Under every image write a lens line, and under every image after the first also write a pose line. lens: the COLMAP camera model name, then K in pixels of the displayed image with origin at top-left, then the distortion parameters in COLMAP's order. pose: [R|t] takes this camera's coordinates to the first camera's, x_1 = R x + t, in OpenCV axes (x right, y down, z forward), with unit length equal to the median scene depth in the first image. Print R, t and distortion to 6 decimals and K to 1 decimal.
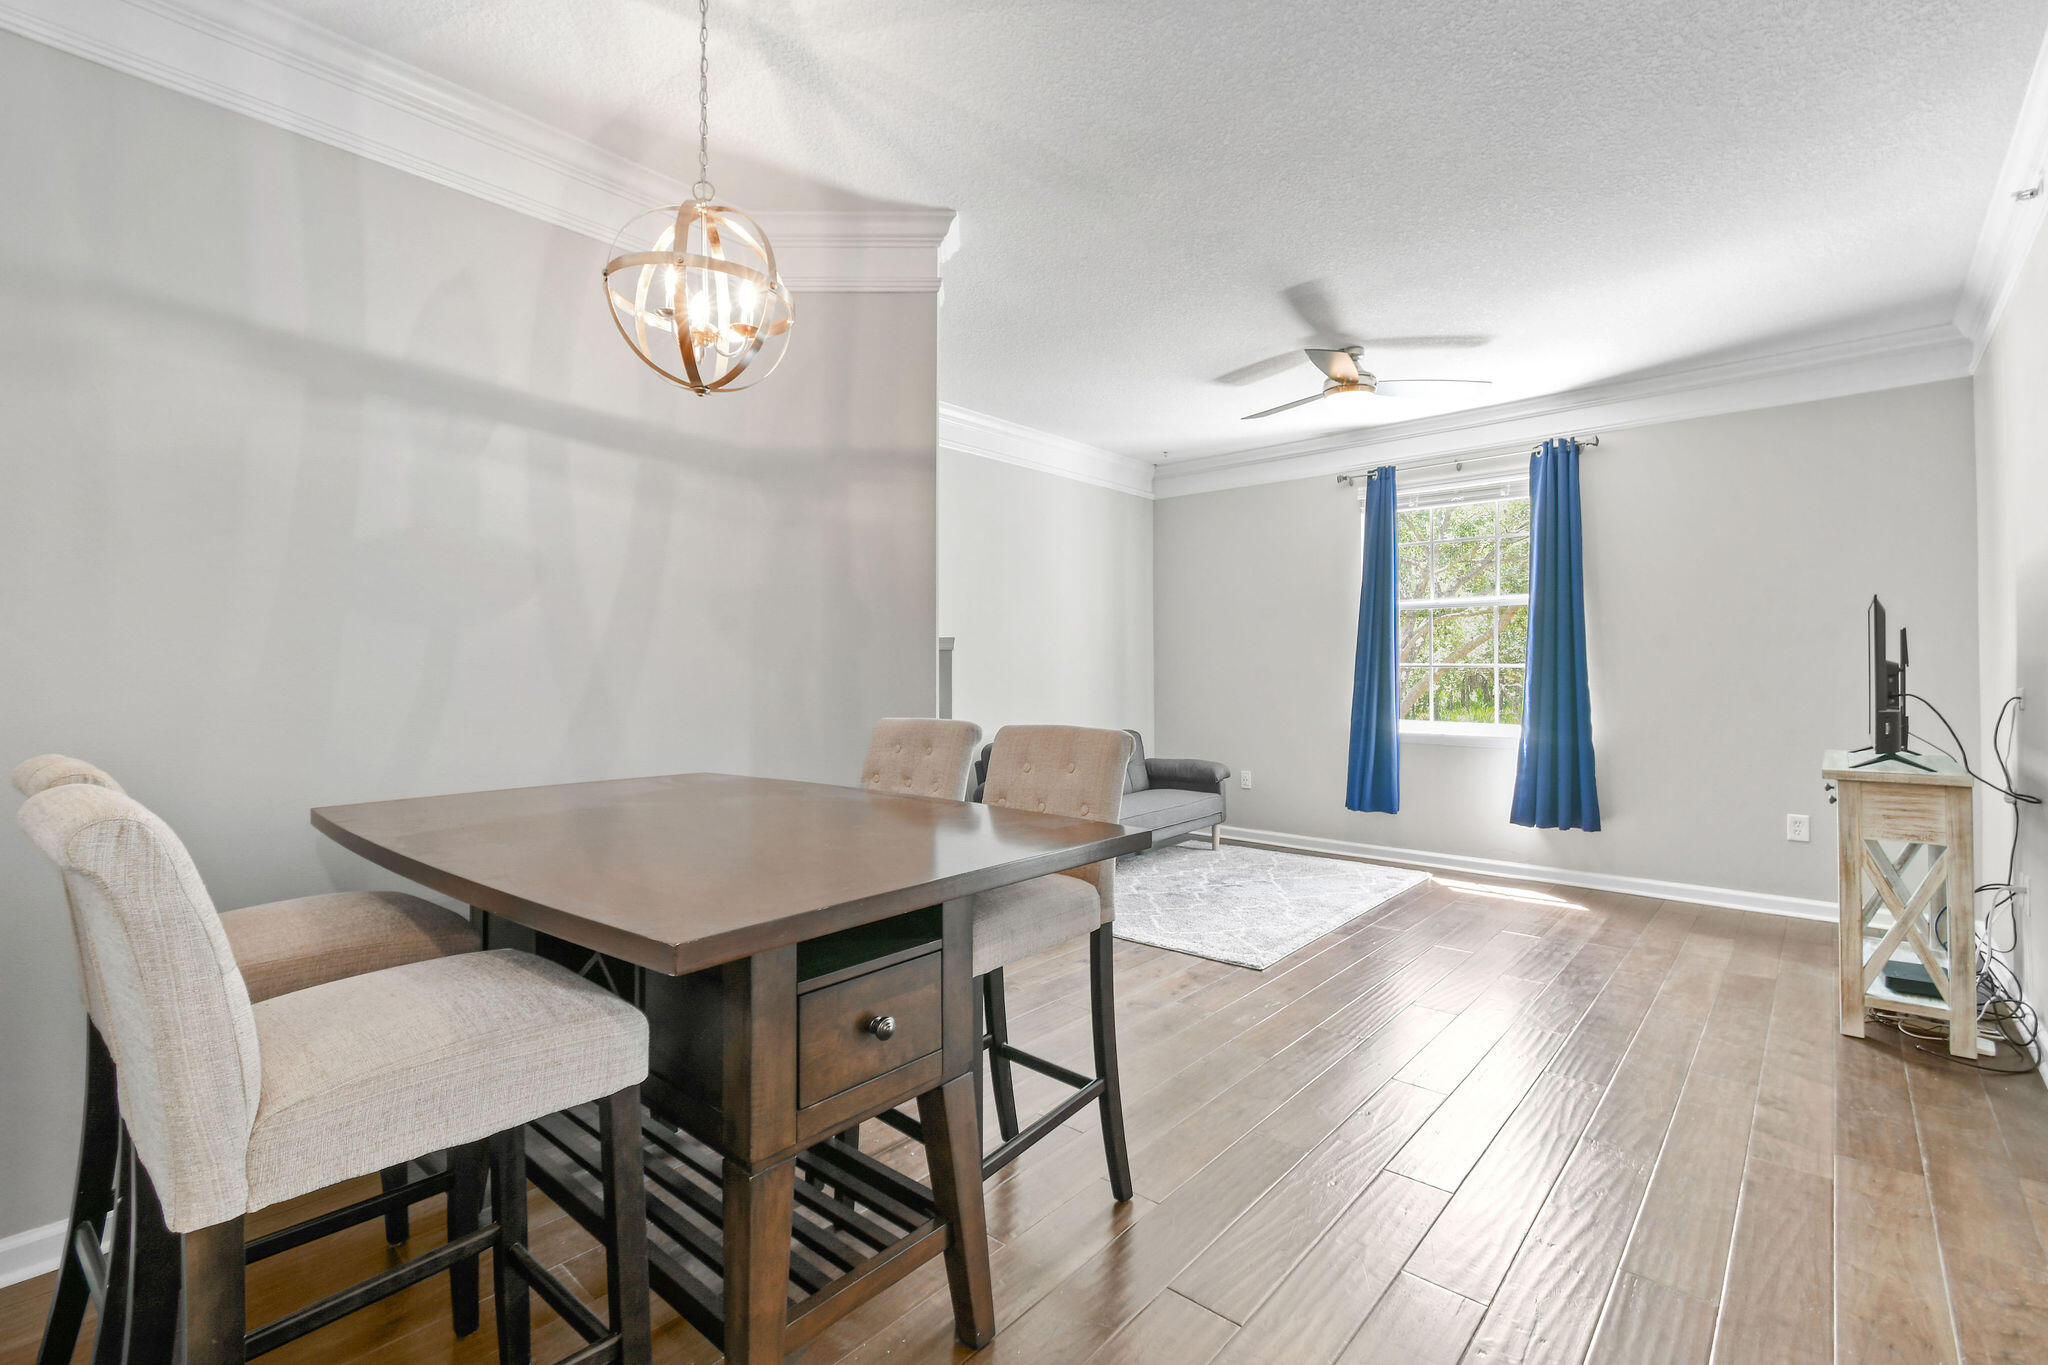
lens RADIAL K [[909.4, 0, 1021.9], [0, 909.4, 672.7], [0, 0, 1]] dist [0.005357, 0.000265]
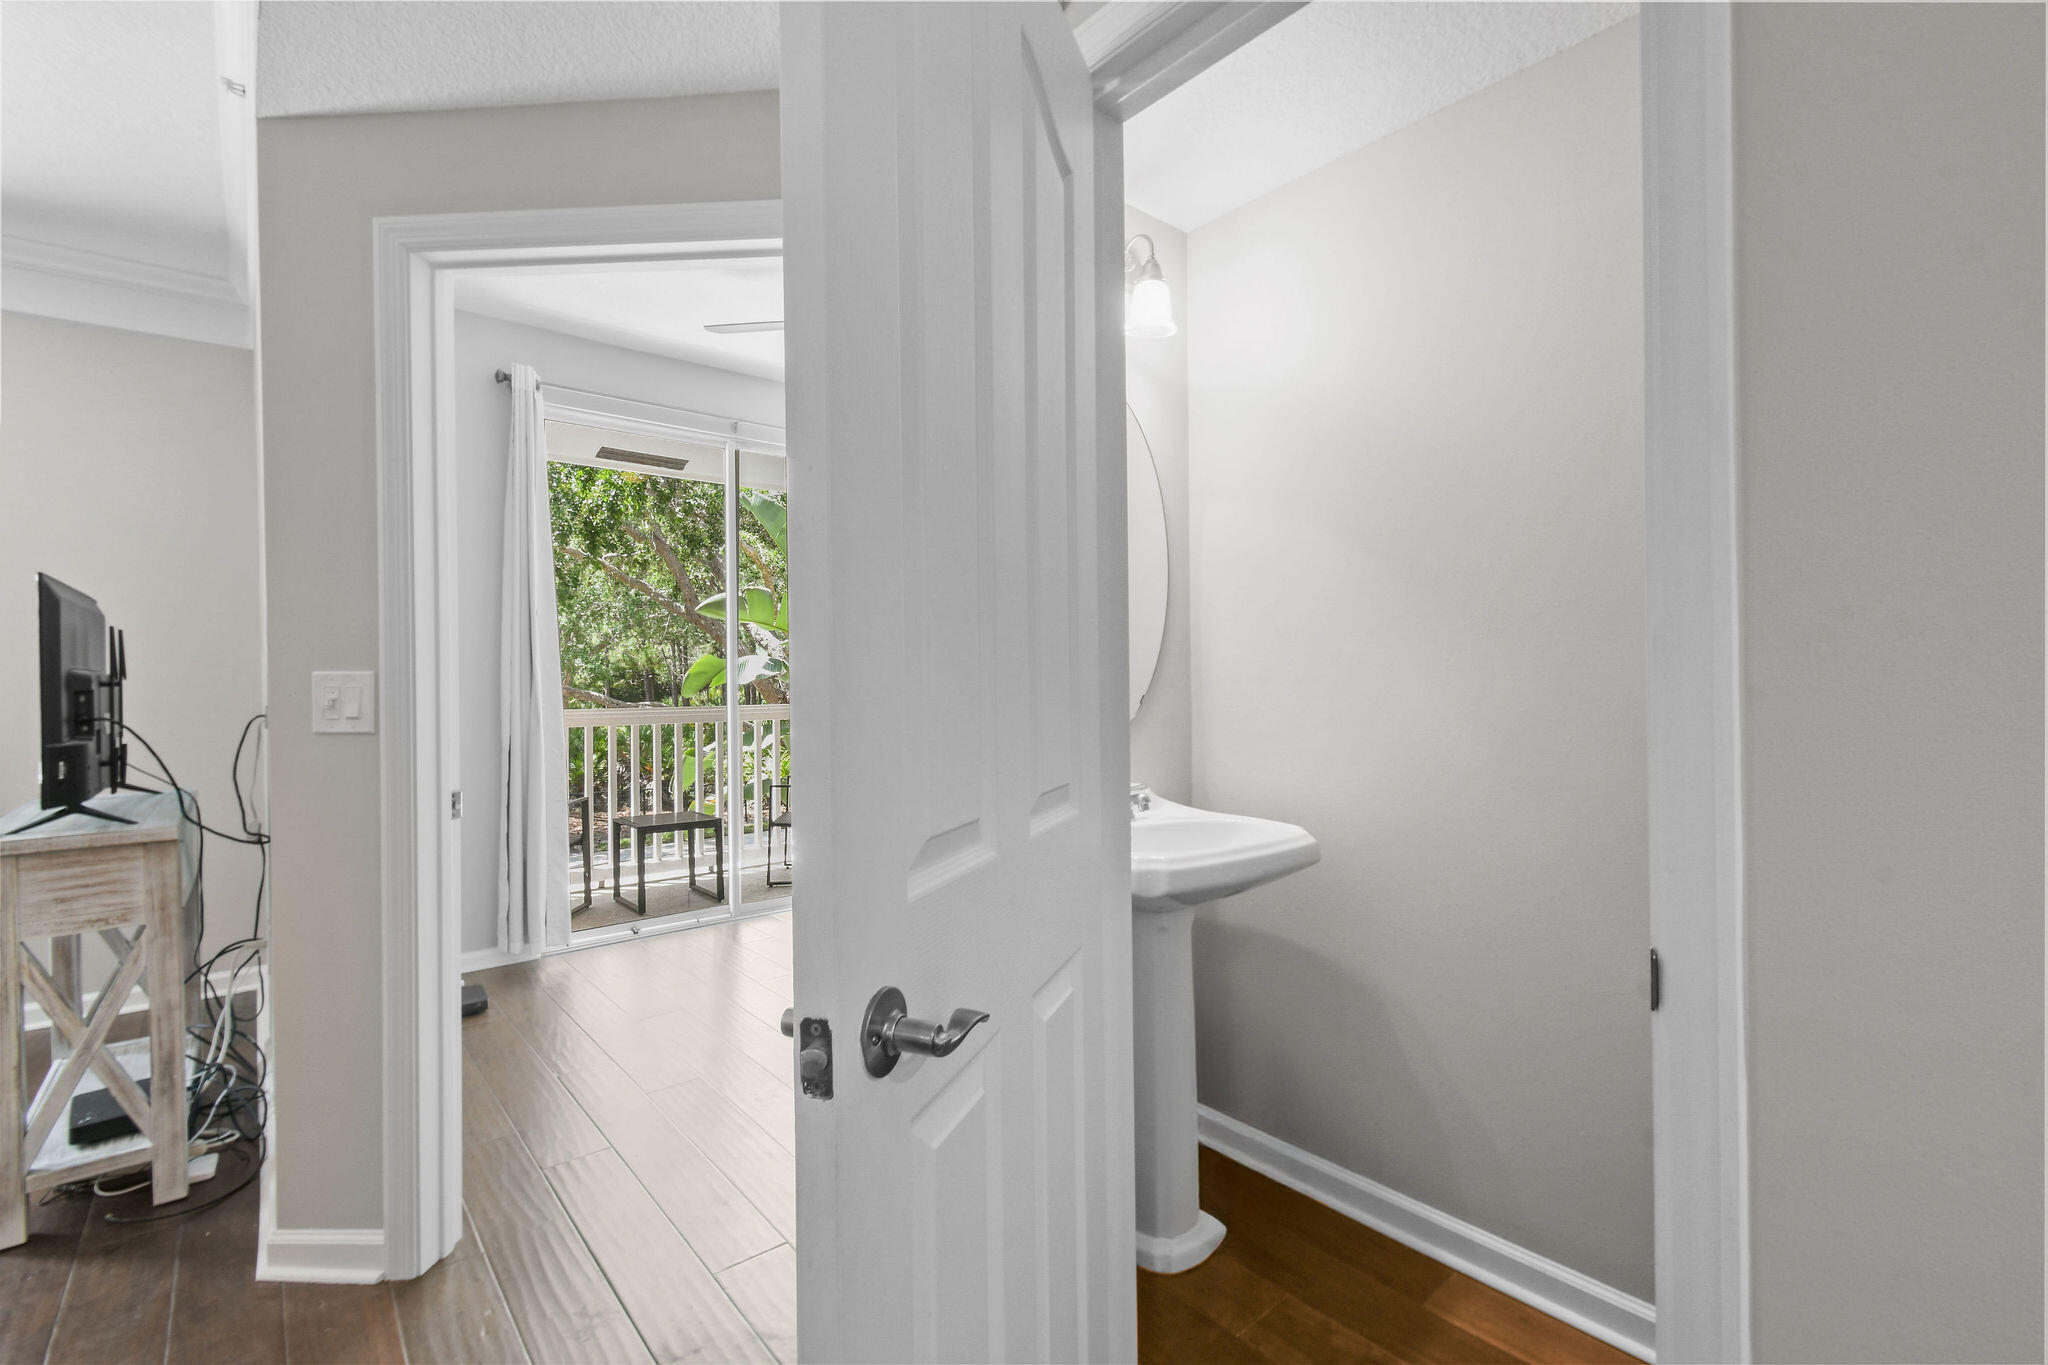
lens RADIAL K [[873.1, 0, 1024.0], [0, 873.1, 682.5], [0, 0, 1]] dist [0.001746, 0.000008]
pose [[0.126481, -0.003176, 0.991964, 0.400362], [0.005969, 0.999979, 0.002441, -0.001434], [-0.991951, 0.005612, 0.126497, 0.210999]]
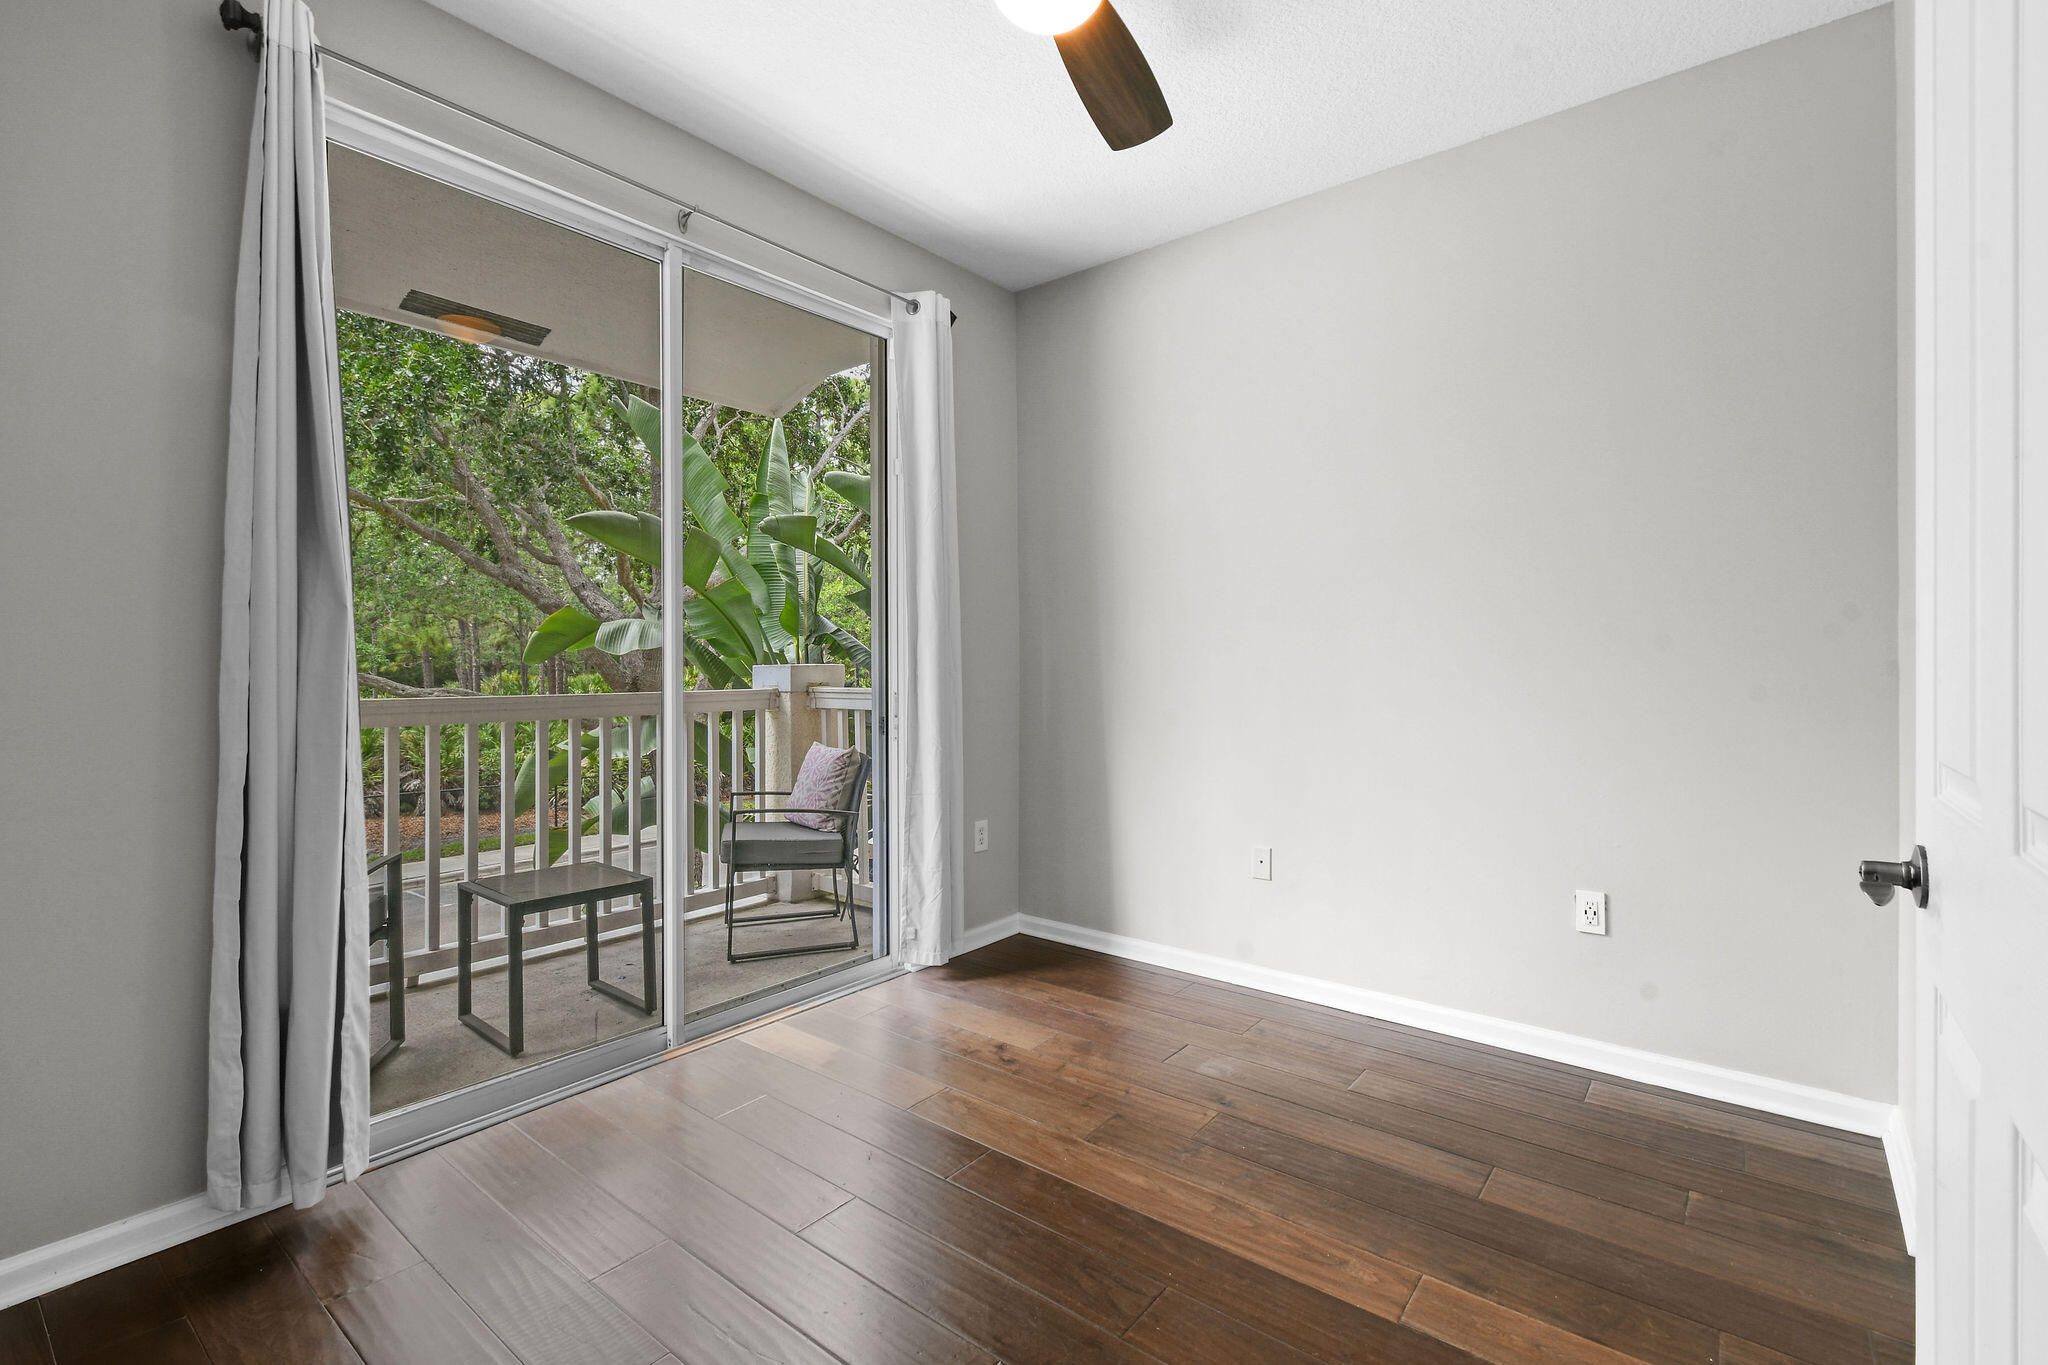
lens RADIAL K [[909.4, 0, 1021.9], [0, 909.4, 672.7], [0, 0, 1]] dist [0.005357, 0.000265]
pose [[-0.050084, -0.009068, 0.998704, 0.903864], [0.002884, 0.999953, 0.009224, 0.014866], [-0.998741, 0.003343, -0.050056, 0.616262]]
